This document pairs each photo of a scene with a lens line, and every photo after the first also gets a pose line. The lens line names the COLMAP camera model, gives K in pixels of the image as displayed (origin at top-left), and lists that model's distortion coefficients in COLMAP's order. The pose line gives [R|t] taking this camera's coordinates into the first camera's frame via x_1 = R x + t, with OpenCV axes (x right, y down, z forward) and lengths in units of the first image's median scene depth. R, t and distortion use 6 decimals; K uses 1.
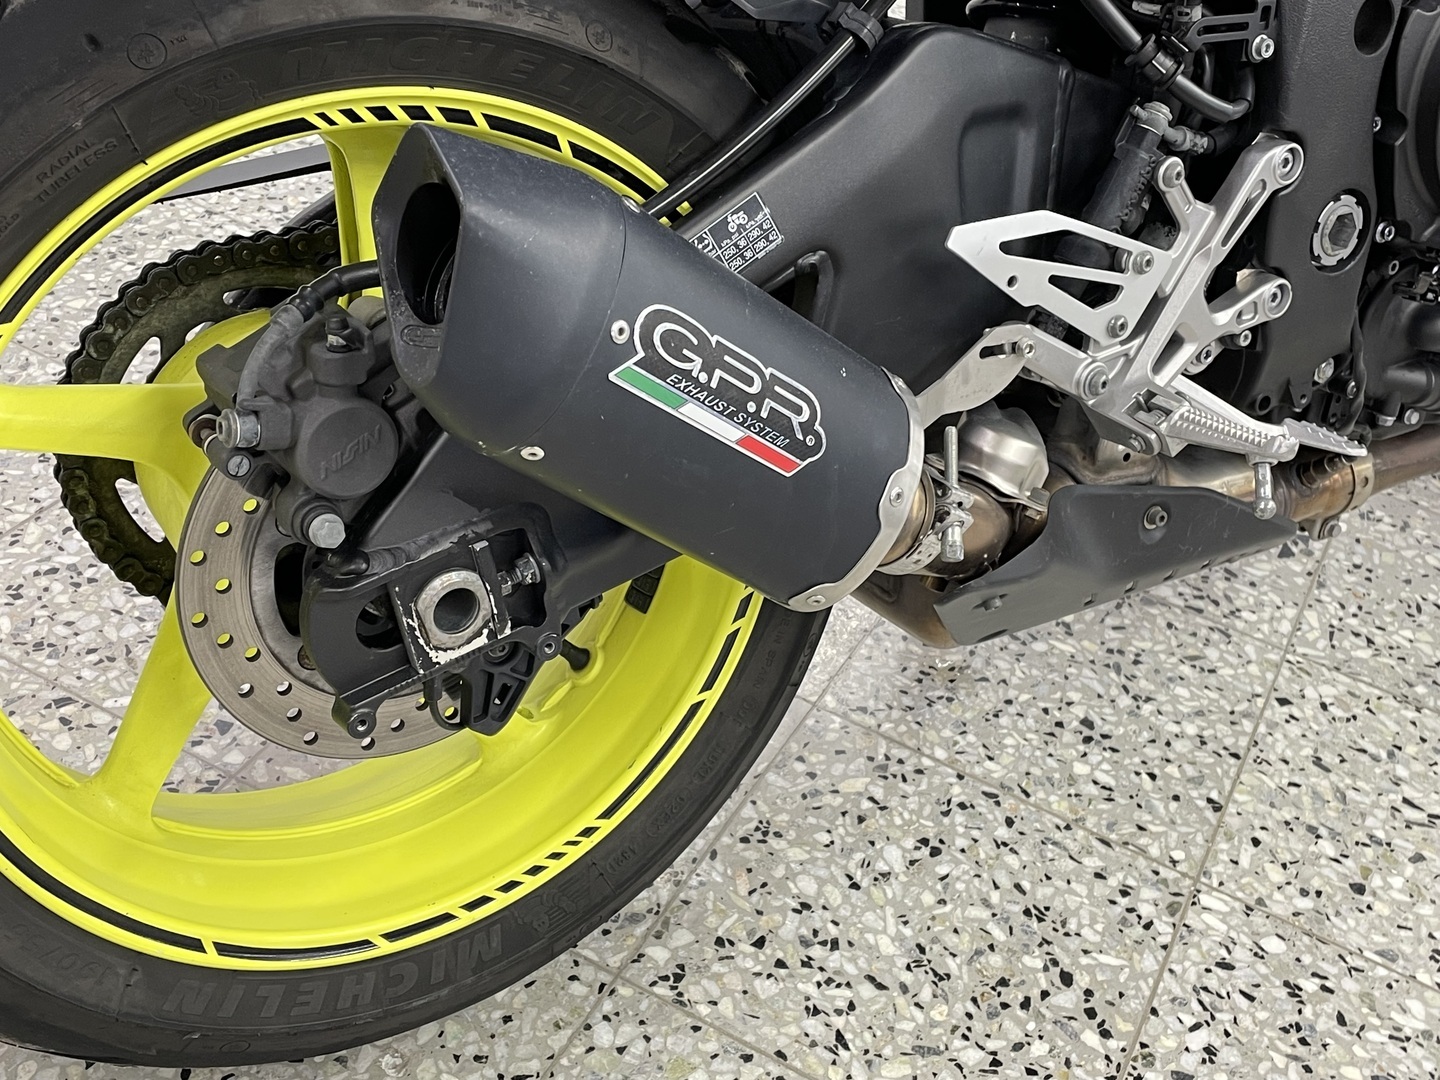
lens RADIAL K [[1732.5, 0, 731.1], [0, 1732.5, 539.2], [0, 0, 1]] dist [0.065717, 0.000000]
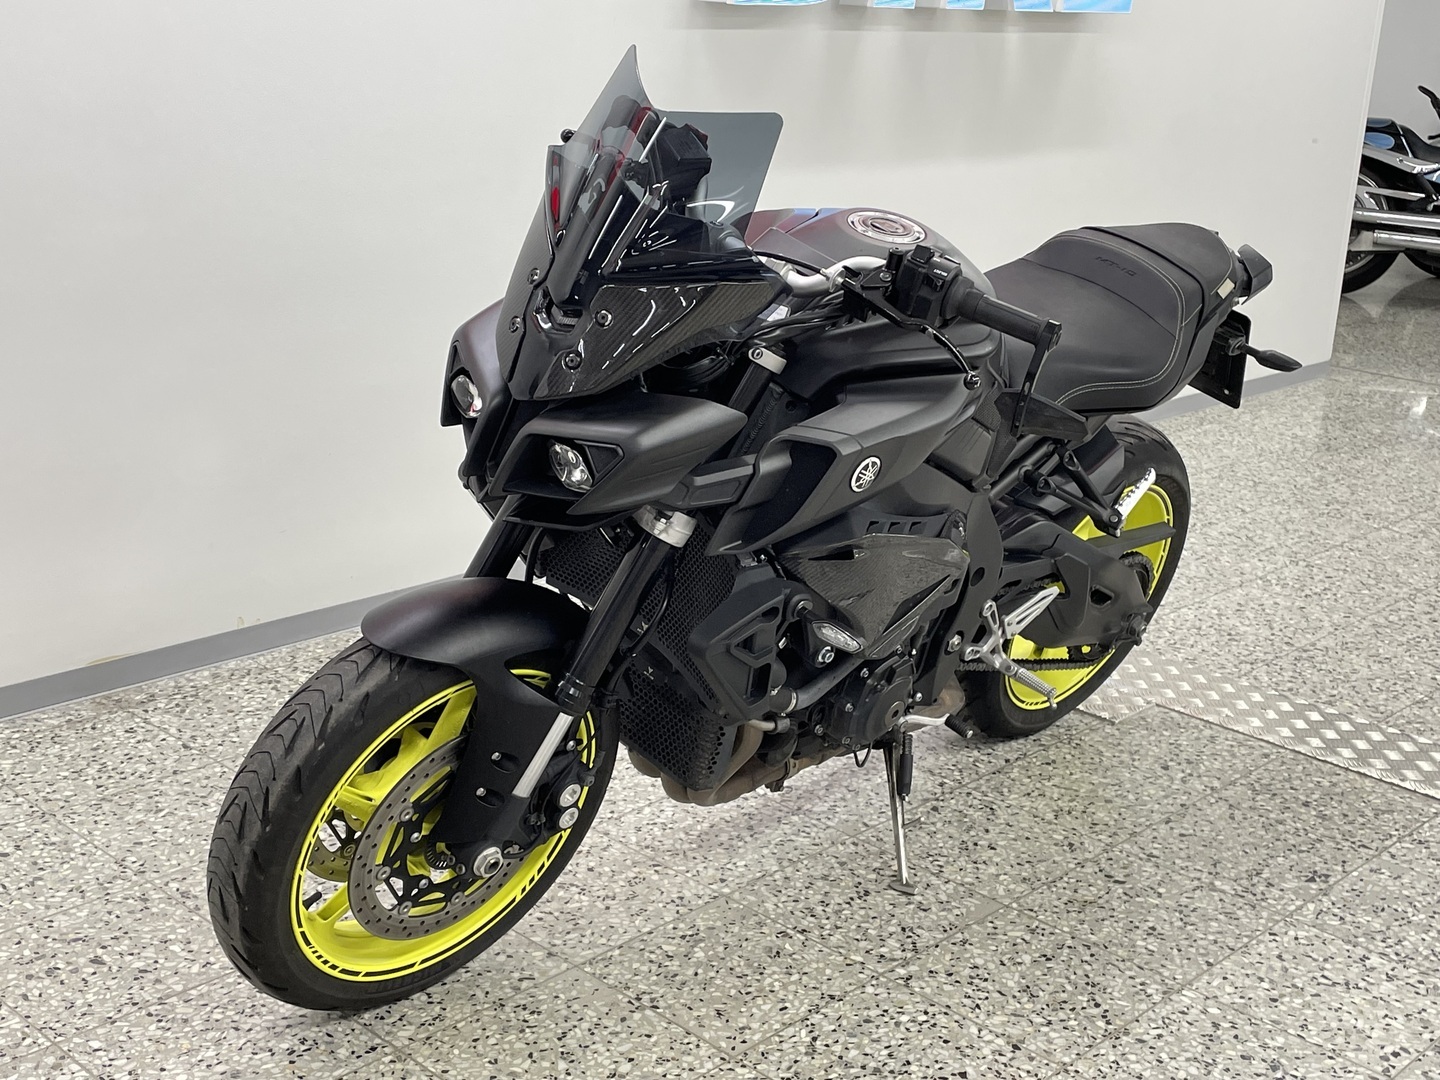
lens RADIAL K [[1859.8, 0, 727.7], [0, 1859.8, 543.7], [0, 0, 1]] dist [0.083614, 0.000000]
pose [[0.955824, -0.009424, -0.293790, 0.450142], [-0.100160, 0.929229, -0.355671, 0.602604], [0.276350, 0.369385, 0.887235, -1.362924]]
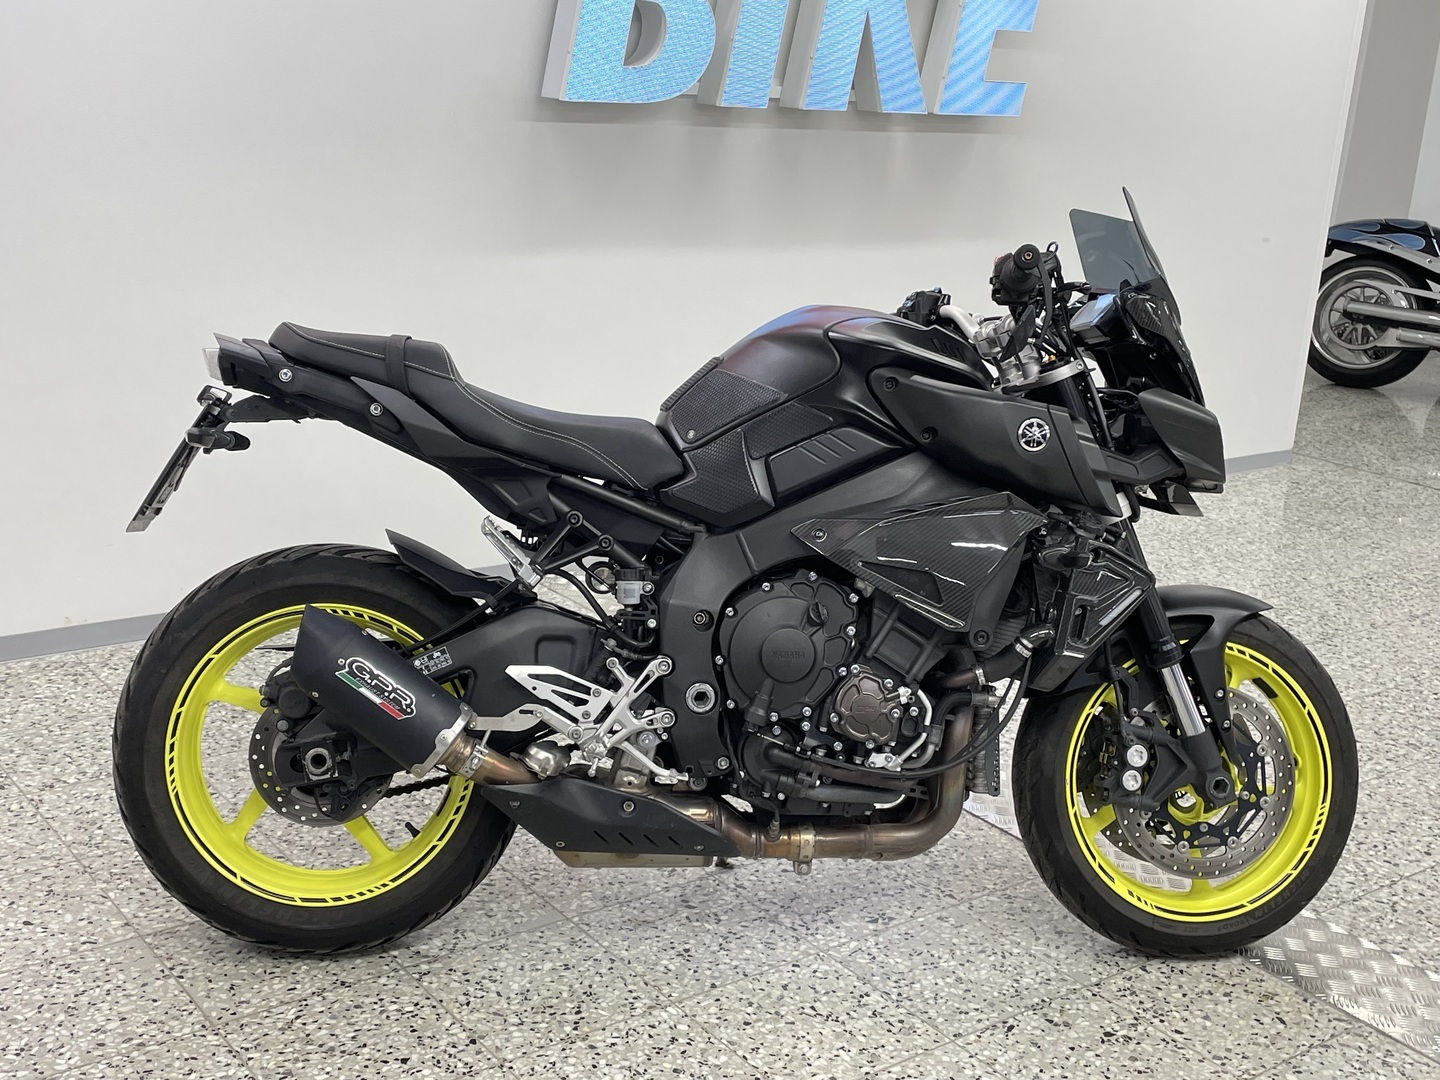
lens RADIAL K [[1732.5, 0, 709.1], [0, 1732.5, 526.2], [0, 0, 1]] dist [0.065717, 0.000000]
pose [[0.896795, 0.032509, -0.441250, 1.382509], [-0.212660, 0.906215, -0.365444, 0.490008], [0.387987, 0.421565, 0.819603, -1.112408]]
